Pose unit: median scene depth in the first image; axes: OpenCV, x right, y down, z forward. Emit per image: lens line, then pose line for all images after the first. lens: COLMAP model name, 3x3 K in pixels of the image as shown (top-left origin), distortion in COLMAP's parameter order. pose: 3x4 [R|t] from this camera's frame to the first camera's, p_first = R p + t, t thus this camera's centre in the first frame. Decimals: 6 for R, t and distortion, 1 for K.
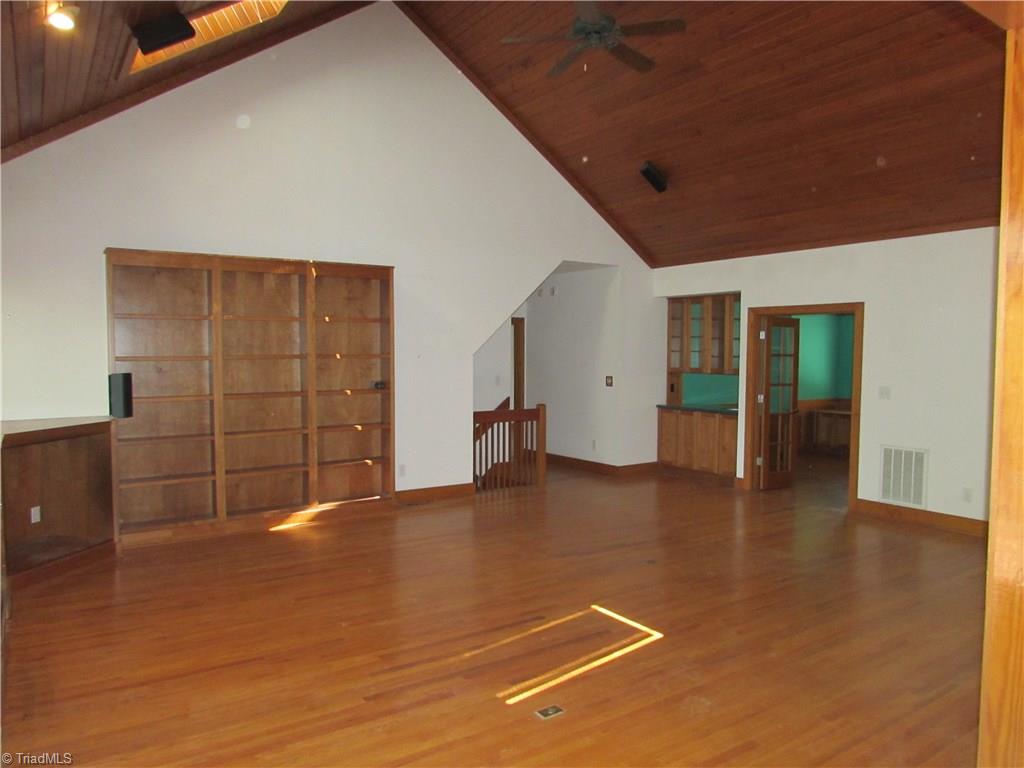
lens RADIAL K [[721.5, 0, 515.6], [0, 721.5, 388.9], [0, 0, 1]] dist [-0.047148, 0.024768]
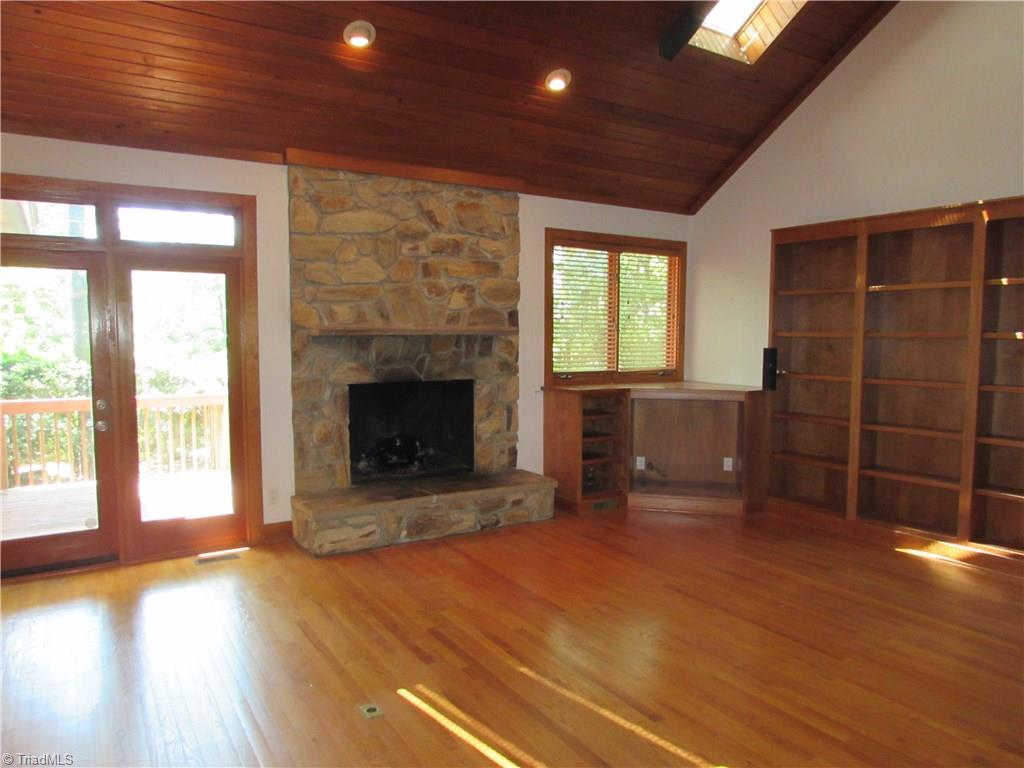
lens RADIAL K [[721.5, 0, 515.6], [0, 721.5, 388.9], [0, 0, 1]] dist [-0.047148, 0.024768]
pose [[-0.031590, 0.079390, -0.996343, 0.475579], [-0.058211, 0.995002, 0.081129, -0.024642], [0.997804, 0.060561, -0.026811, 0.607737]]
